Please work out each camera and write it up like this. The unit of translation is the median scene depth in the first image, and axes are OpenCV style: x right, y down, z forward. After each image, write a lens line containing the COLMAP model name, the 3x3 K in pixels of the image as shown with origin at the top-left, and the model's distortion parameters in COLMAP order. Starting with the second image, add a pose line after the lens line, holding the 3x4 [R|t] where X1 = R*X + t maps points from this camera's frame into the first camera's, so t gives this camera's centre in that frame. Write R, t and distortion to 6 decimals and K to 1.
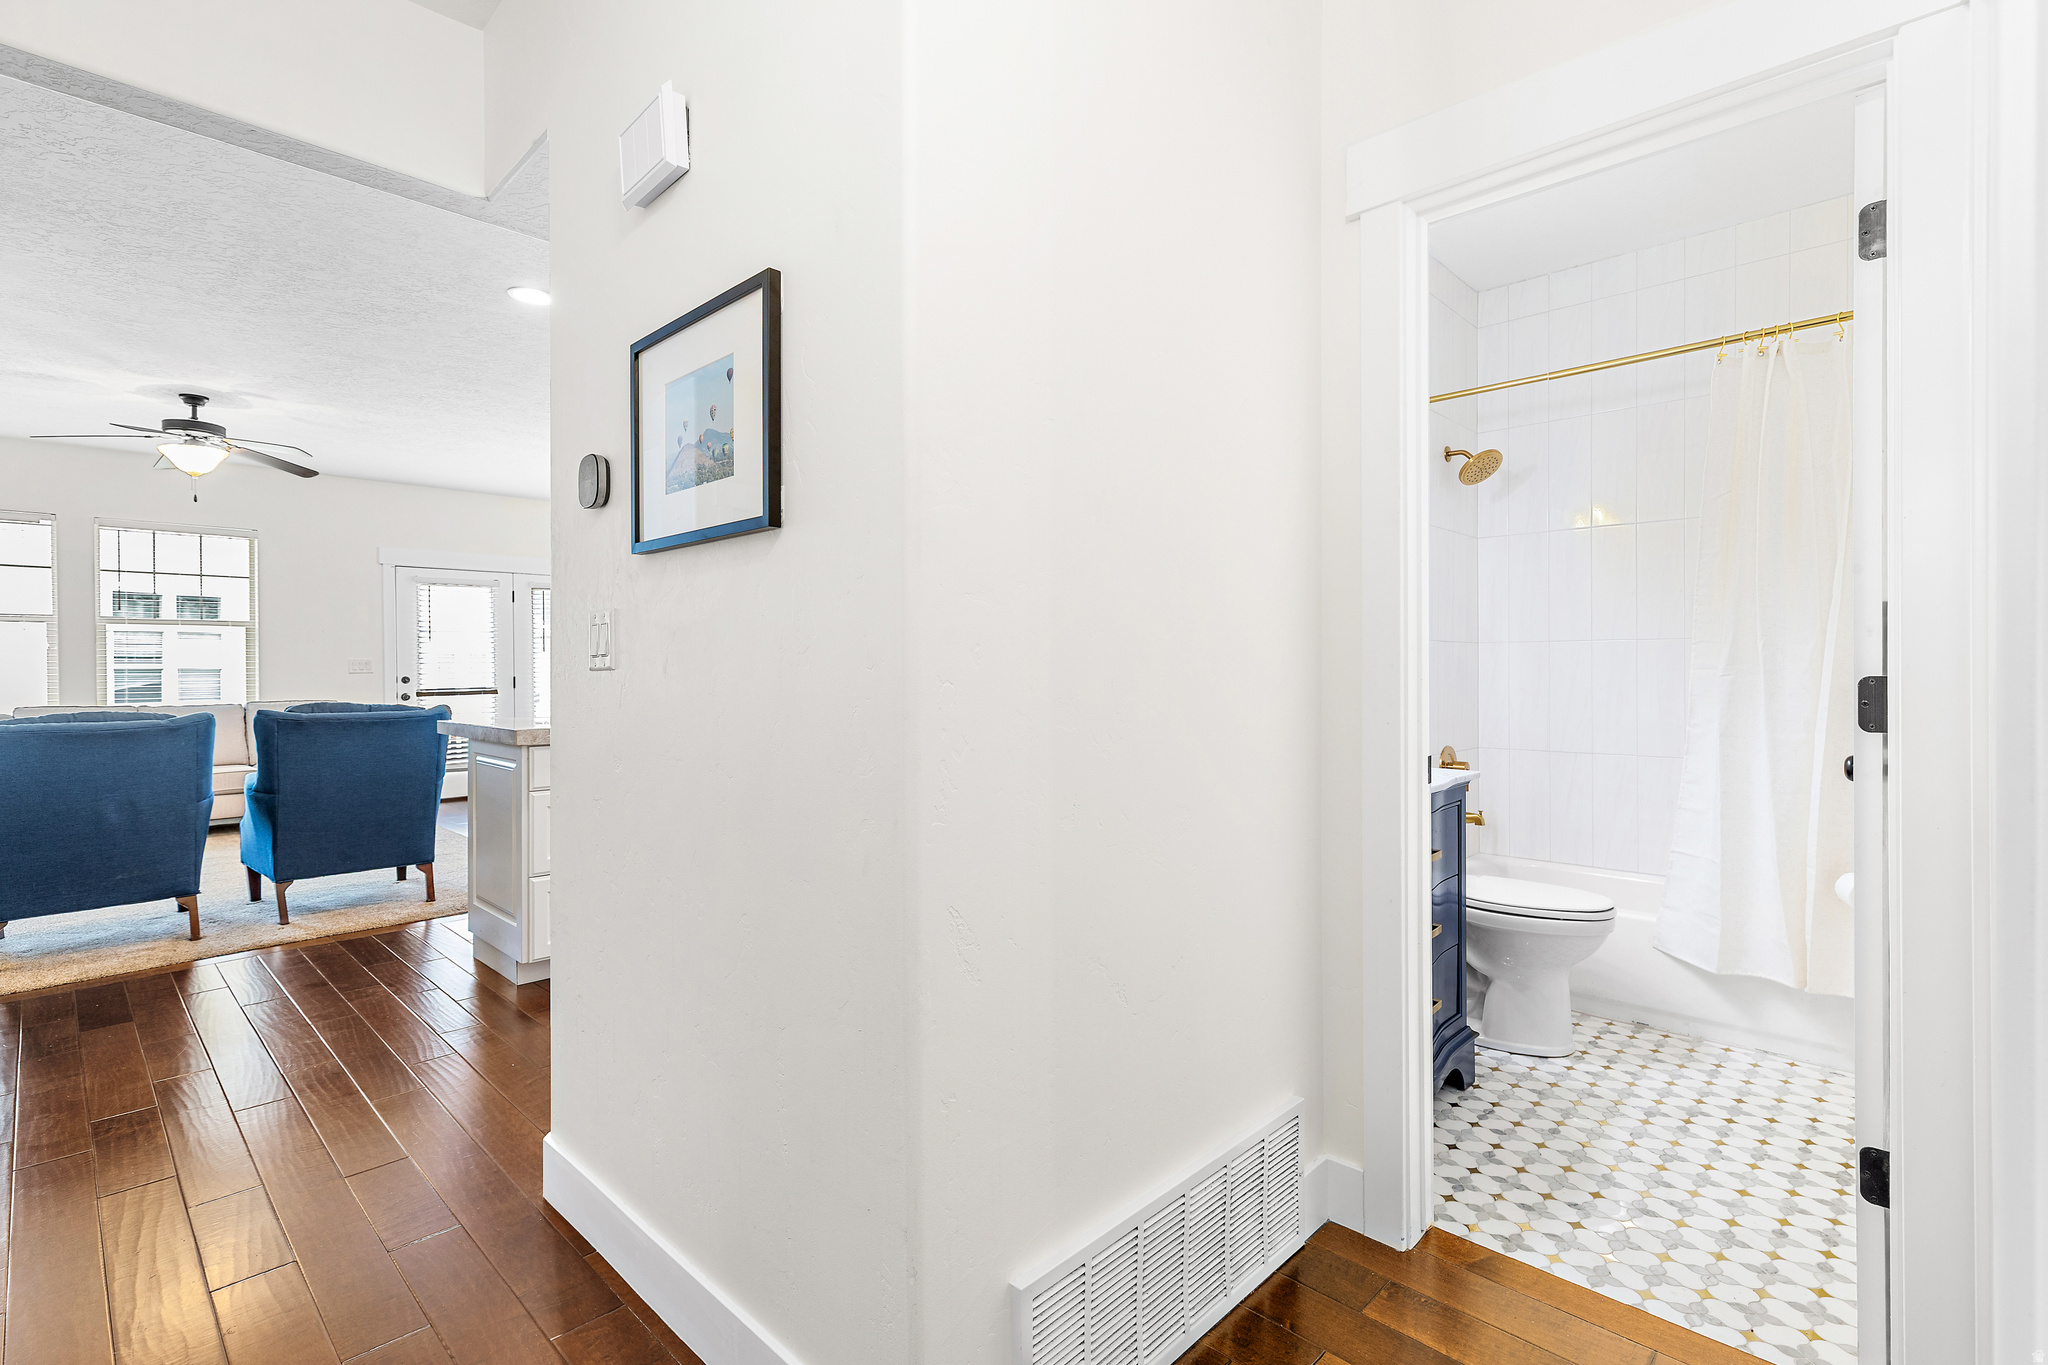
lens RADIAL K [[942.5, 0, 1037.2], [0, 942.5, 682.9], [0, 0, 1]] dist [0.004170, 0.000832]
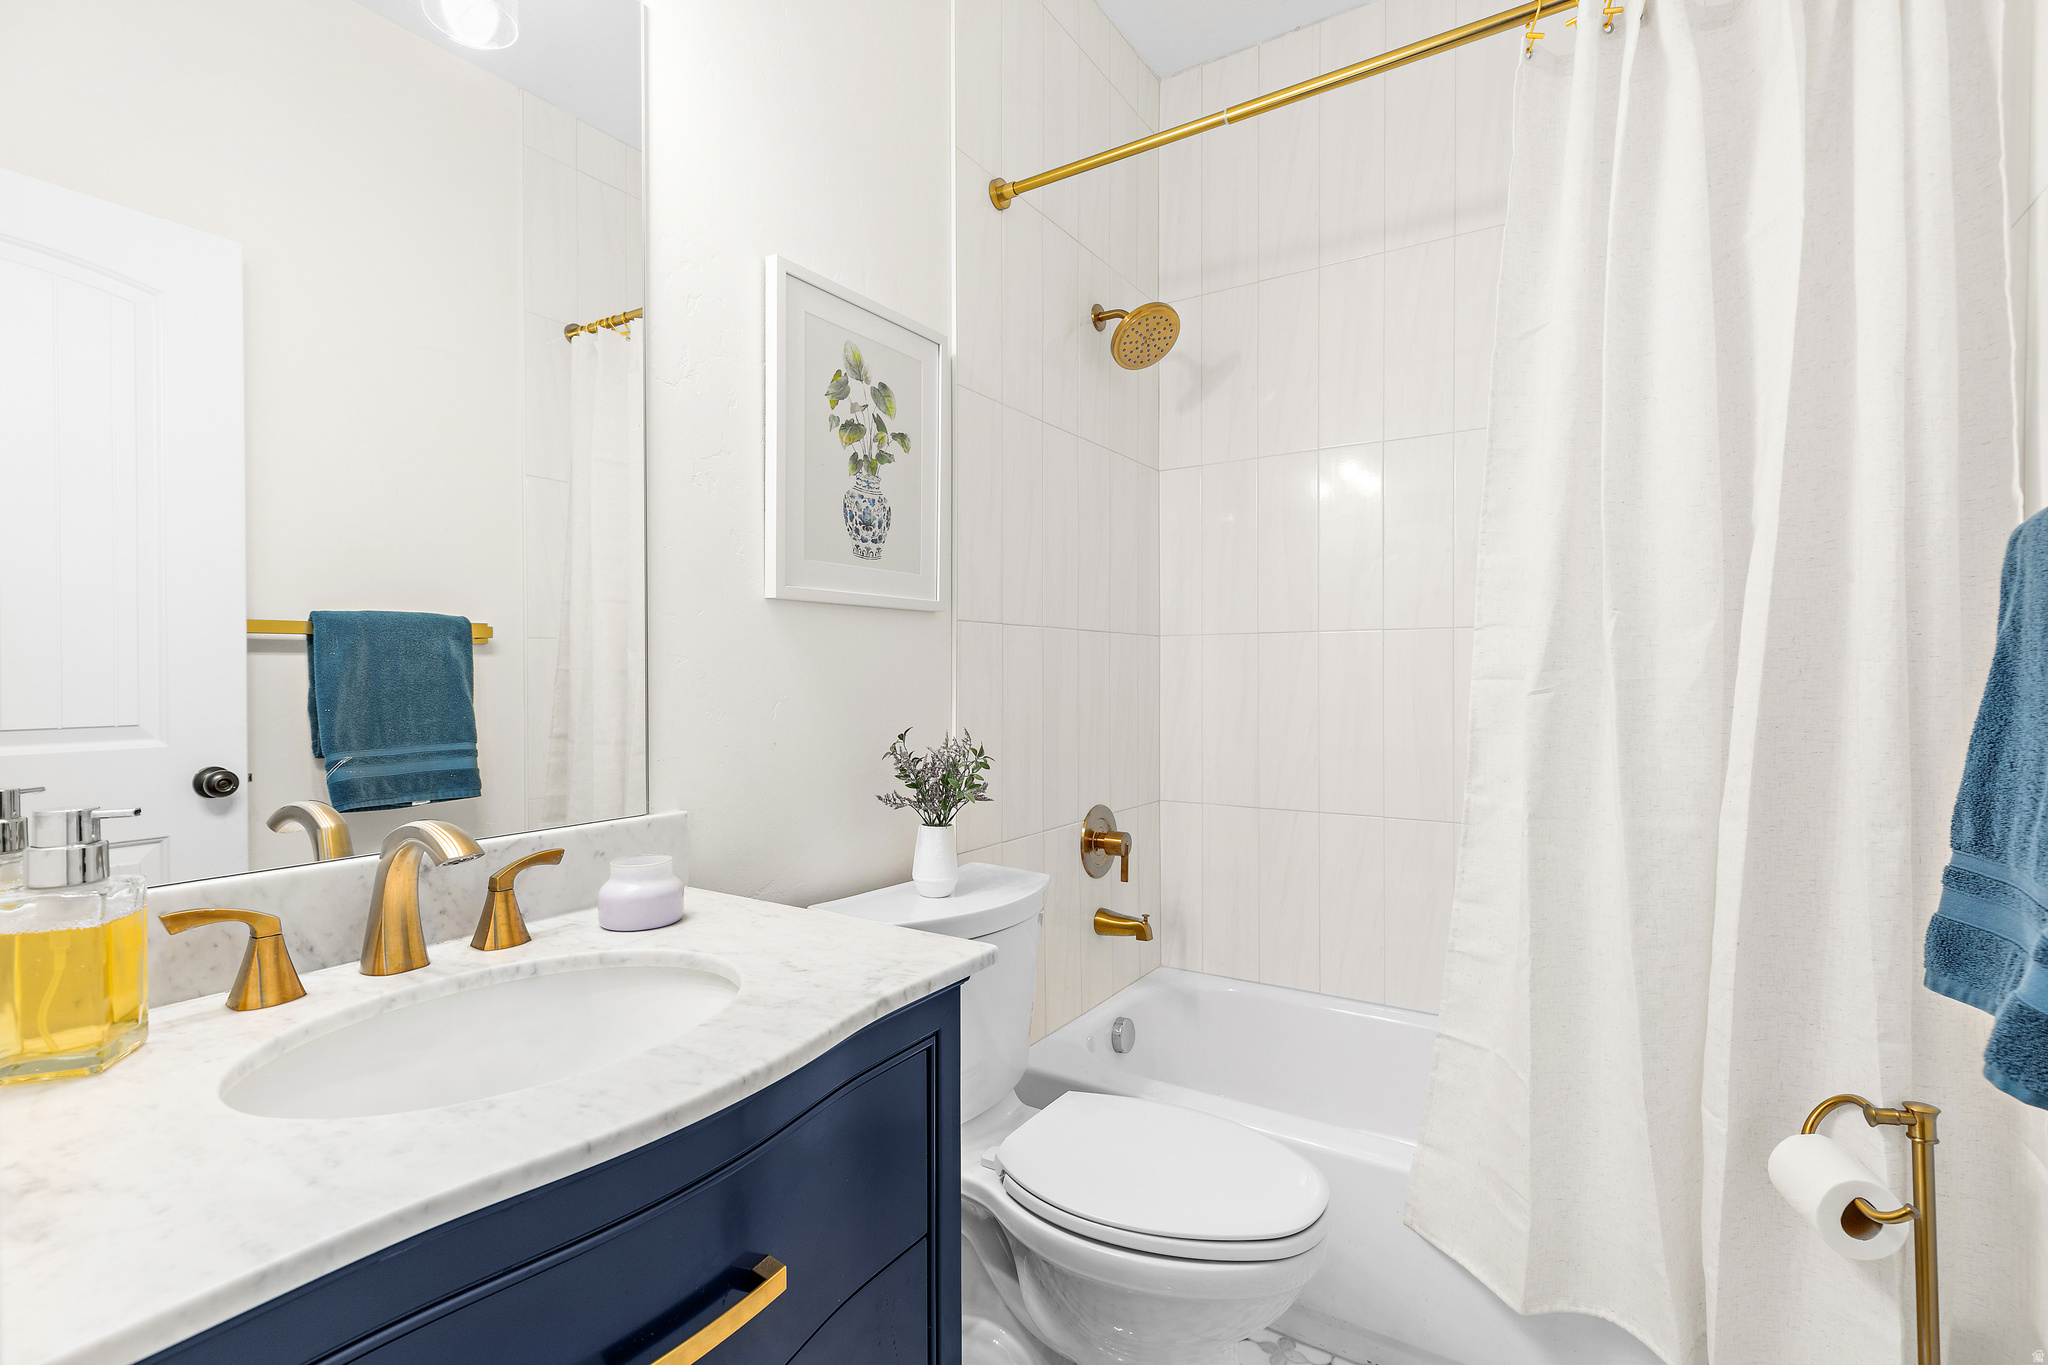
lens RADIAL K [[942.5, 0, 1031.9], [0, 942.5, 679.8], [0, 0, 1]] dist [0.004170, 0.000832]
pose [[0.981562, -0.003835, 0.191105, 0.290360], [0.004531, 0.999985, -0.003205, -0.010195], [-0.191089, 0.004012, 0.981564, 0.436940]]
